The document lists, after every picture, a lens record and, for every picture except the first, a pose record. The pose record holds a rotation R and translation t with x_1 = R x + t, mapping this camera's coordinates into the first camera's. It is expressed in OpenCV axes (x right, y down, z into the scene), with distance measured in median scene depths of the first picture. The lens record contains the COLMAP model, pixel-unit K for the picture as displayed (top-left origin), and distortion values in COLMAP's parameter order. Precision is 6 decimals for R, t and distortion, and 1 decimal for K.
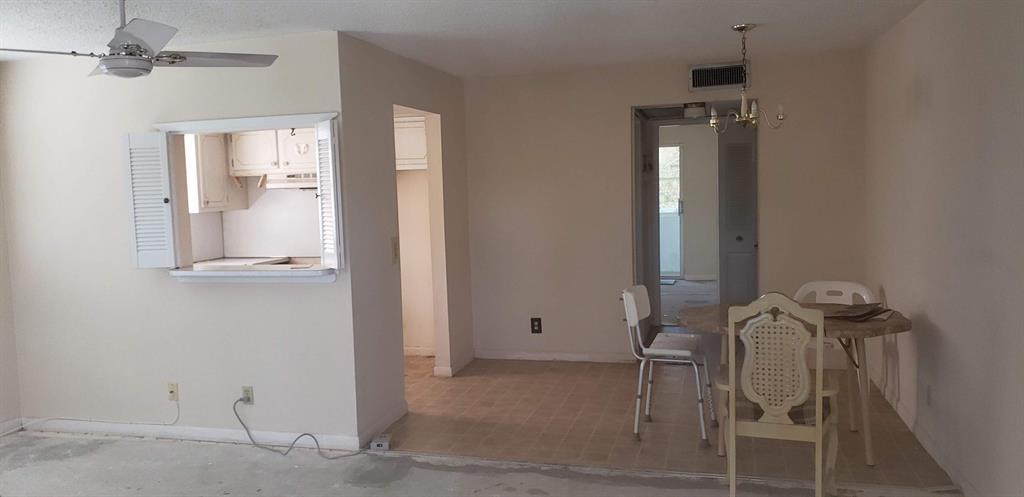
lens RADIAL K [[803.5, 0, 510.3], [0, 803.5, 234.3], [0, 0, 1]] dist [0.001343, 0.000092]
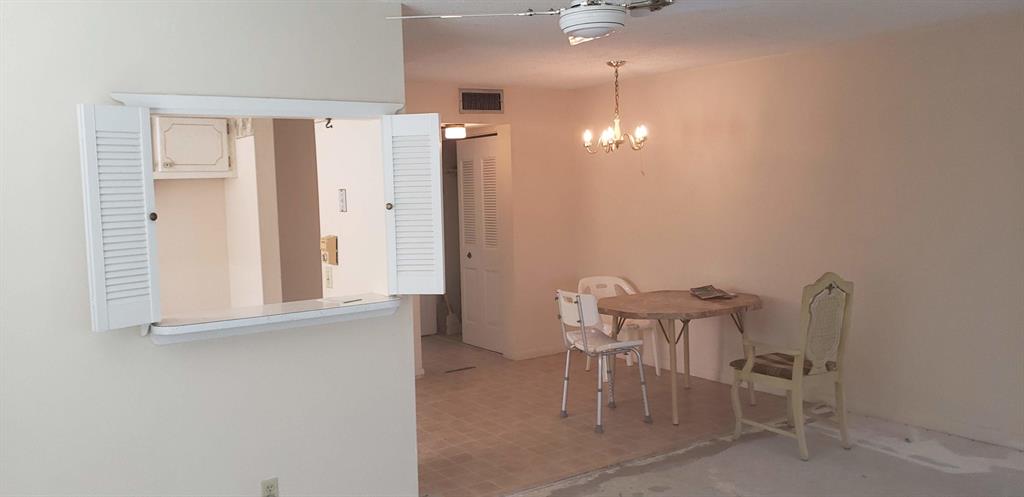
lens RADIAL K [[762.0, 0, 511.4], [0, 762.0, 228.4], [0, 0, 1]] dist [0.048136, -0.000030]
pose [[0.677628, -0.029209, 0.734824, -0.685826], [0.058987, 0.998150, -0.014719, -0.007603], [-0.733035, 0.053319, 0.678098, 0.388886]]
